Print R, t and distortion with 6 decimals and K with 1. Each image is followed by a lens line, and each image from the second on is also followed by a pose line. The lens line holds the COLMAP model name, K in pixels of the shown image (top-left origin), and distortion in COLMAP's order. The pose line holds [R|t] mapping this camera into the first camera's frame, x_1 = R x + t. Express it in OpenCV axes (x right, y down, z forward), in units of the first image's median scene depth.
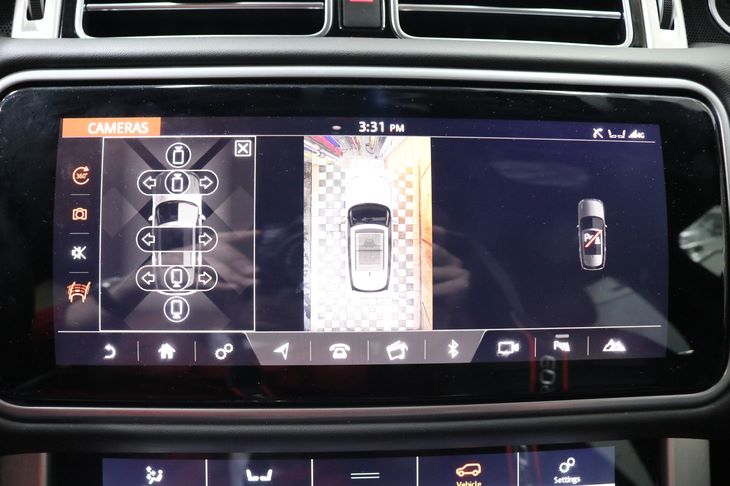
lens RADIAL K [[594.1, 0, 365.0], [0, 594.1, 243.0], [0, 0, 1]] dist [-0.150512, 0.101786]
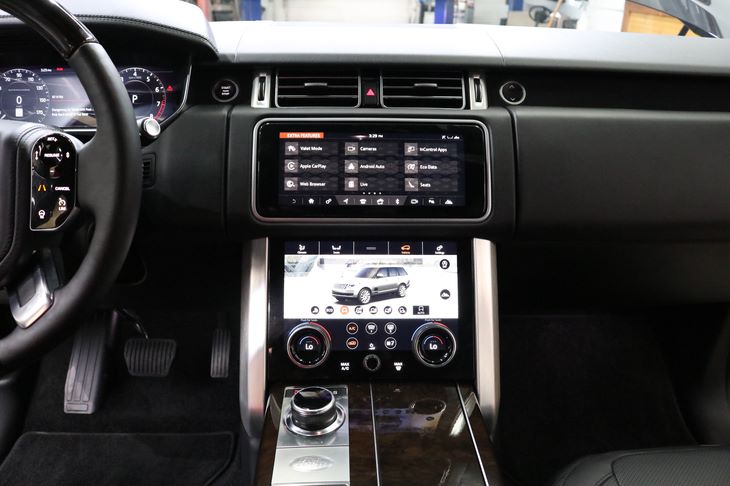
lens RADIAL K [[601.8, 0, 365.0], [0, 601.8, 243.0], [0, 0, 1]] dist [-0.145743, 0.095527]
pose [[0.999494, 0.001114, -0.031801, 0.066761], [-0.003267, 0.997699, -0.067724, 0.568505], [0.031653, 0.067794, 0.997197, -2.083034]]
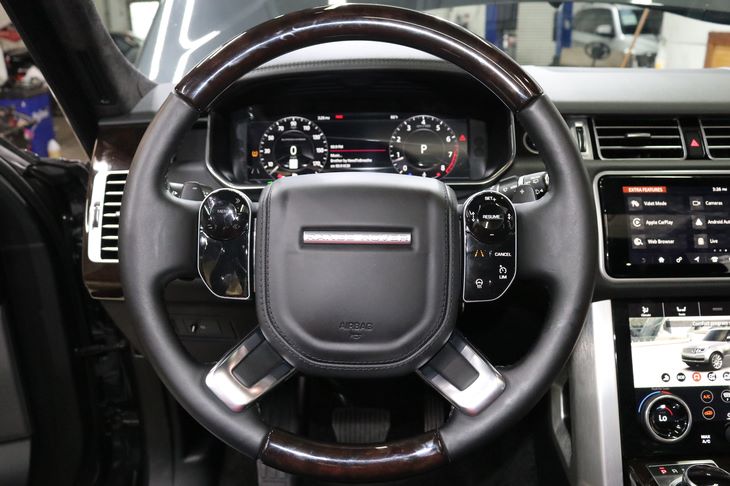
lens RADIAL K [[629.5, 0, 365.0], [0, 629.5, 243.0], [0, 0, 1]] dist [-0.179444, 0.165516]
pose [[0.996766, -0.016910, -0.078560, -1.437965], [0.005498, 0.989668, -0.143273, 0.478580], [0.080171, 0.142378, 0.986560, -2.031415]]
